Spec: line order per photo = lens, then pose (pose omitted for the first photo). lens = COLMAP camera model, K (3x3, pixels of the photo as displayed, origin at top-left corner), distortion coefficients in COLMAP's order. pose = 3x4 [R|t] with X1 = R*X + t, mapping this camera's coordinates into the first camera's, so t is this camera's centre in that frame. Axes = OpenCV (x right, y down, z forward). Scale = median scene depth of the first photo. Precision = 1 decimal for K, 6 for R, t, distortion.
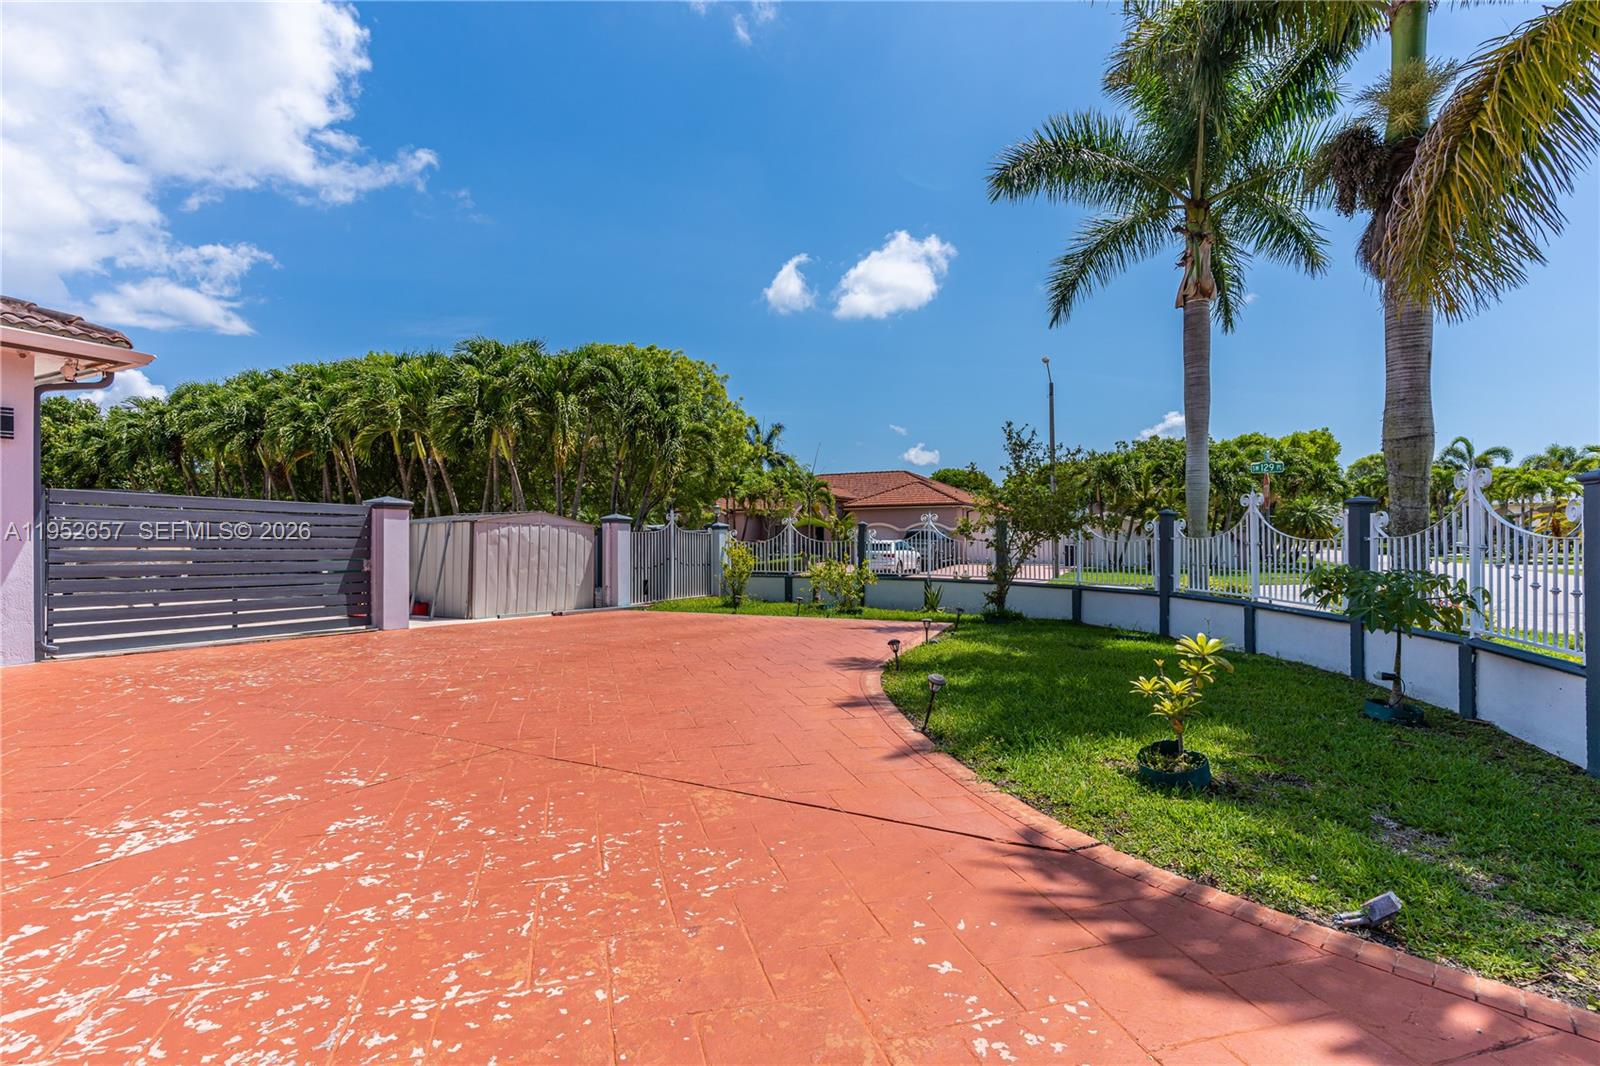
lens RADIAL K [[774.1, 0, 796.4], [0, 774.1, 534.8], [0, 0, 1]] dist [0.001884, 0.000165]
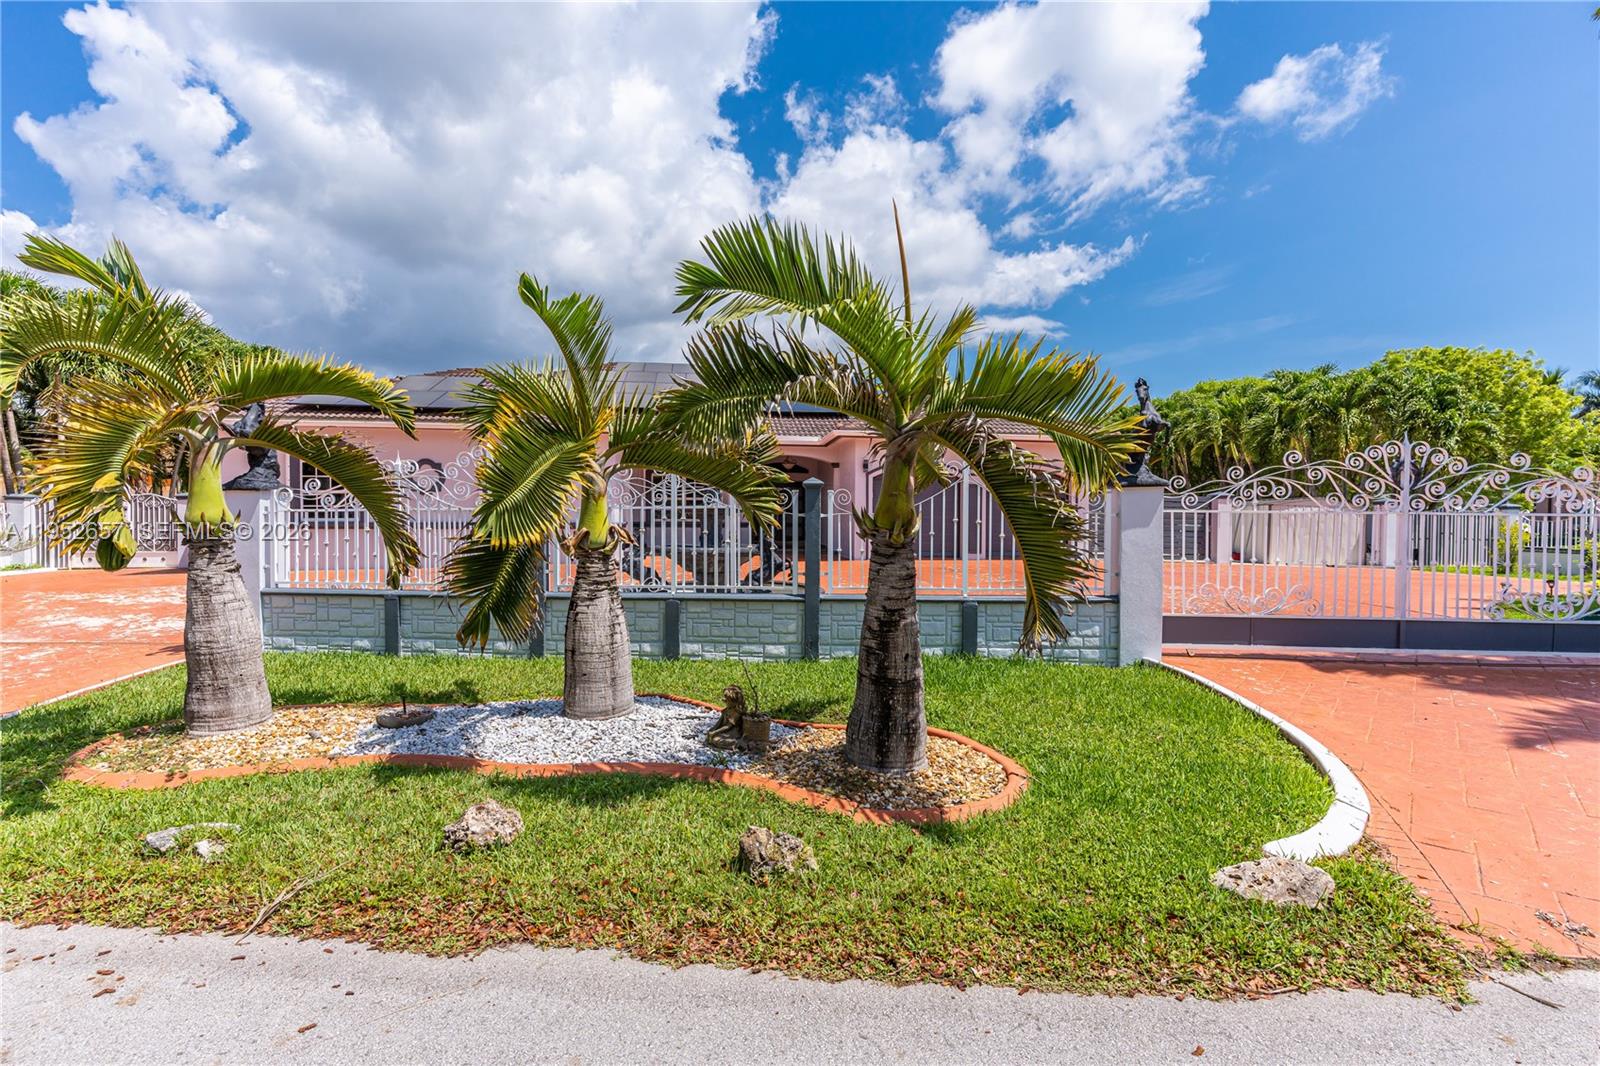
lens RADIAL K [[774.1, 0, 796.4], [0, 774.1, 534.8], [0, 0, 1]] dist [0.001884, 0.000165]
pose [[0.577715, 0.029968, -0.815688, 0.247270], [-0.004463, 0.999427, 0.033557, -0.003426], [0.816227, -0.015746, 0.577517, -0.553034]]
